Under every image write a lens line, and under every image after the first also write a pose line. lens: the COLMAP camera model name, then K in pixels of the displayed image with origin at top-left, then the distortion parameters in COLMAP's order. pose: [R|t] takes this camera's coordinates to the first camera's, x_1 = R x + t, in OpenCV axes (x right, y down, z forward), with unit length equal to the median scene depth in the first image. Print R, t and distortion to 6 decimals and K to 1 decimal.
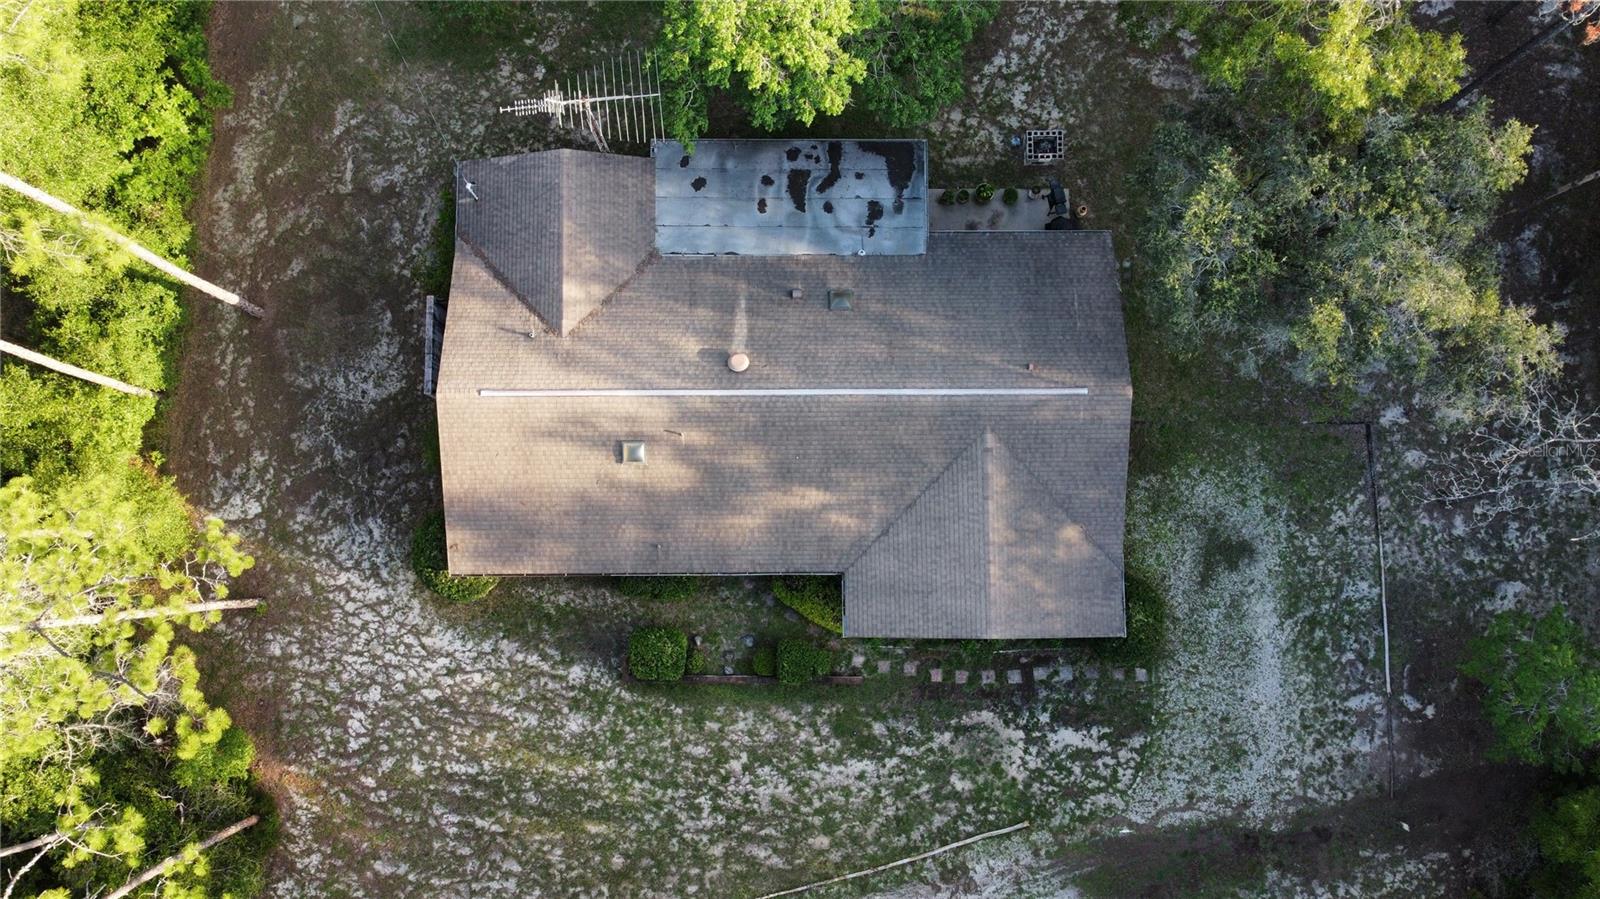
lens RADIAL K [[1214.8, 0, 804.2], [0, 1214.8, 460.9], [0, 0, 1]] dist [0.002290, -0.006704]
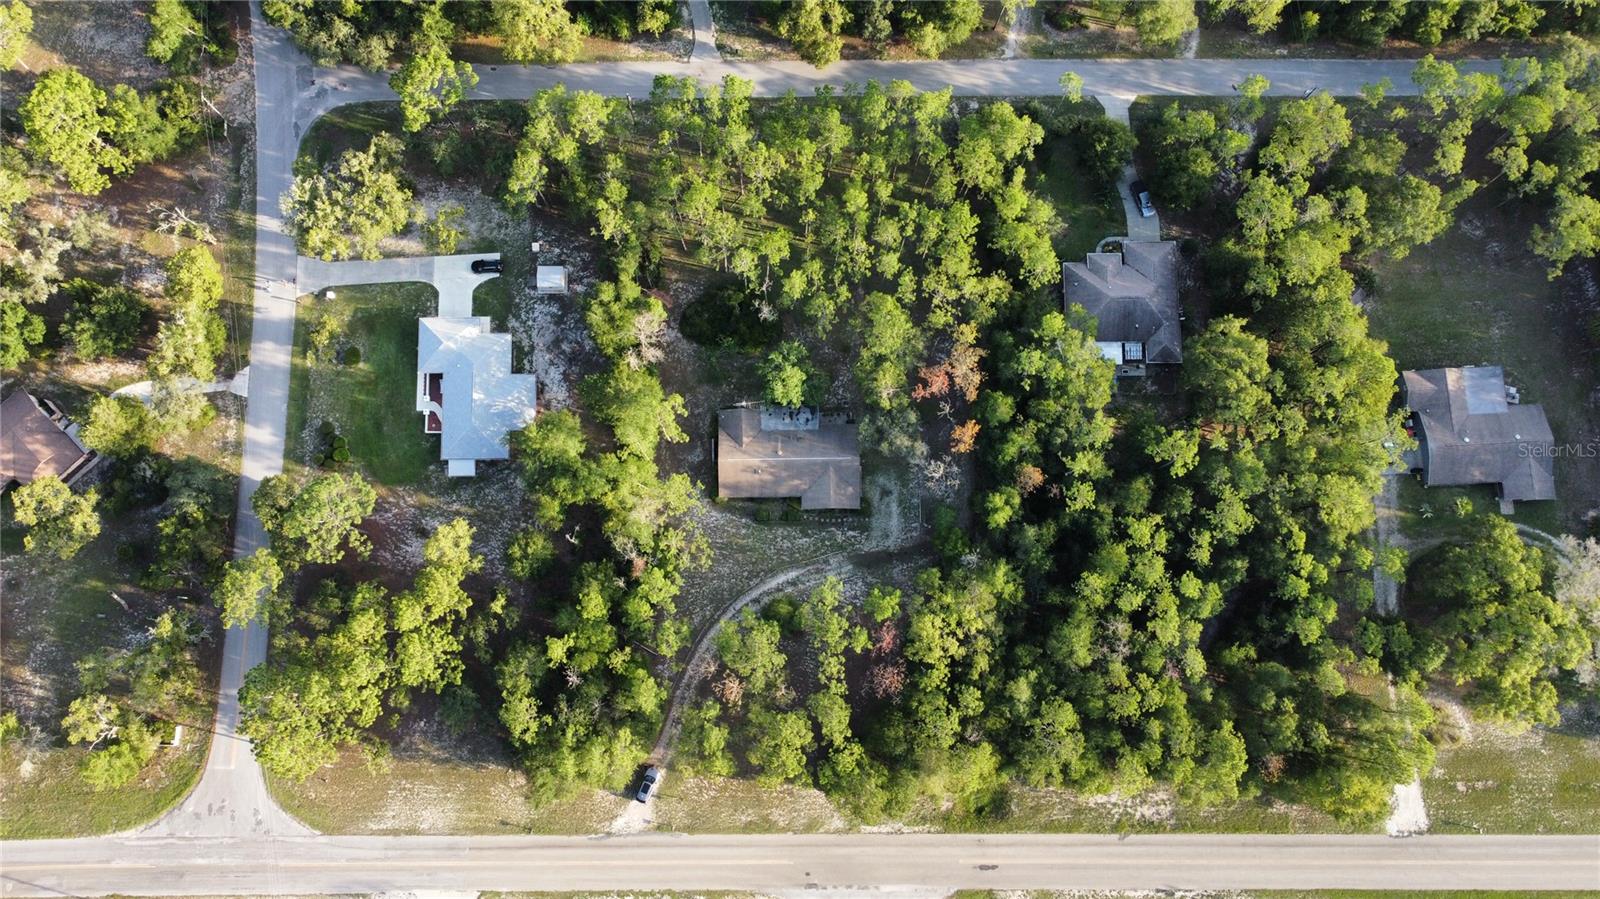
lens RADIAL K [[1214.8, 0, 795.5], [0, 1214.8, 447.3], [0, 0, 1]] dist [0.002290, -0.006704]
pose [[0.999952, -0.009224, 0.003350, -0.005244], [0.009405, 0.998234, -0.058656, 0.171407], [-0.002803, 0.058685, 0.998273, -3.624576]]
